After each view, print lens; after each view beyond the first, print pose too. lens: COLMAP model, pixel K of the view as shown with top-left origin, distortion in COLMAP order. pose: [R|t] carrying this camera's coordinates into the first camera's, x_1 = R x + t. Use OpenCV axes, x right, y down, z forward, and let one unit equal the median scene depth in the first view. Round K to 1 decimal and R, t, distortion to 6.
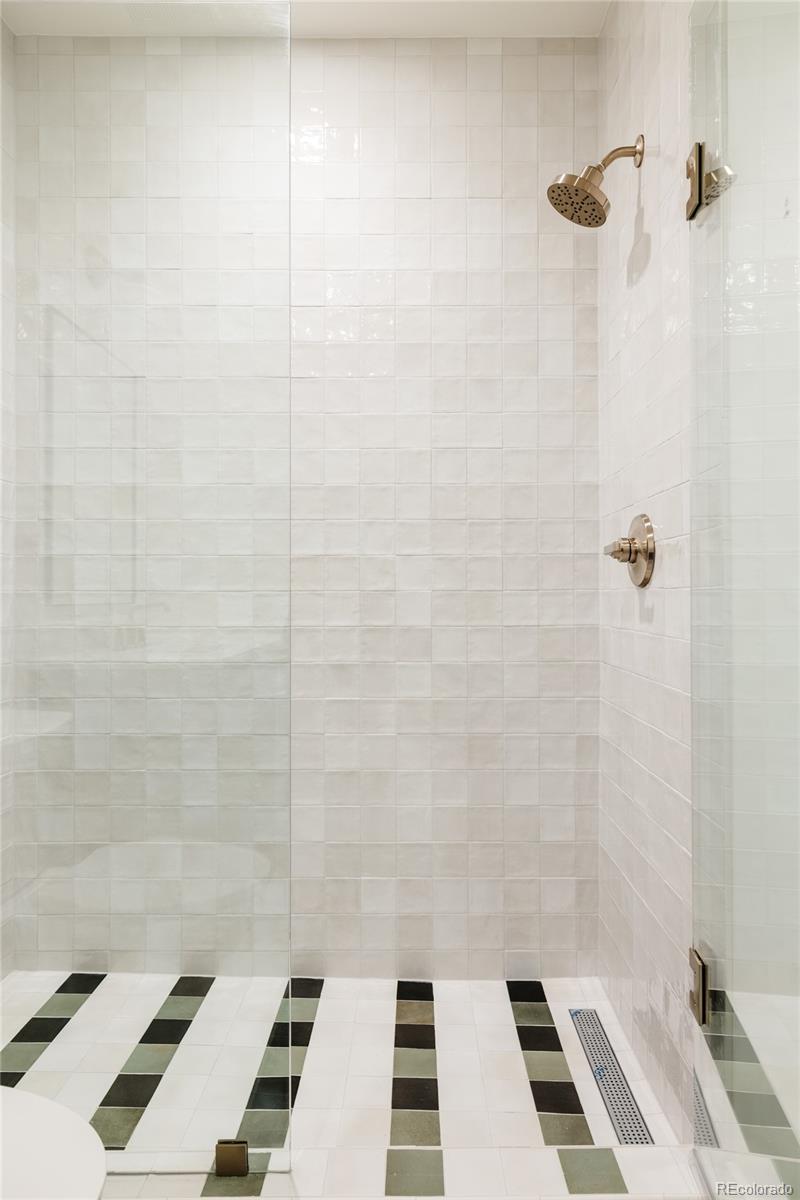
lens RADIAL K [[680.8, 0, 400.6], [0, 680.8, 602.7], [0, 0, 1]] dist [0.007126, -0.003277]
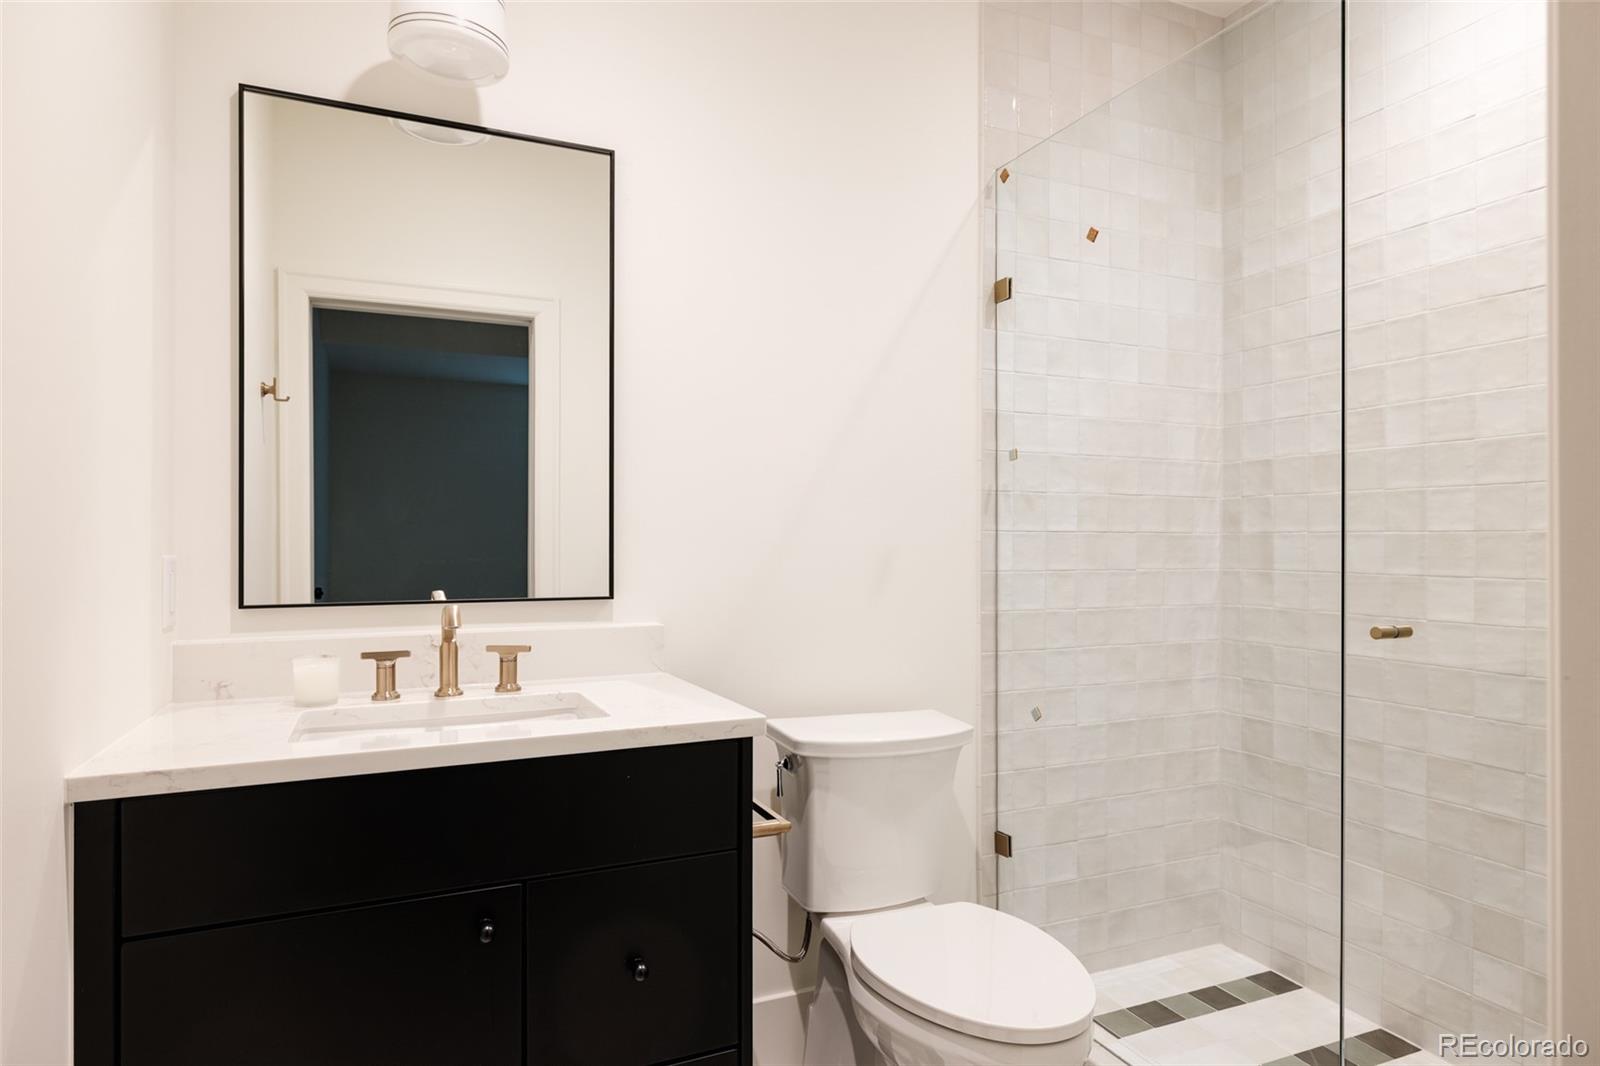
lens RADIAL K [[907.7, 0, 801.8], [0, 907.7, 538.2], [0, 0, 1]] dist [0.007126, -0.003277]
pose [[0.408196, -0.004869, -0.912881, 0.414003], [0.002836, 0.999988, -0.004066, -0.059198], [0.912890, -0.000929, 0.408205, -0.118942]]
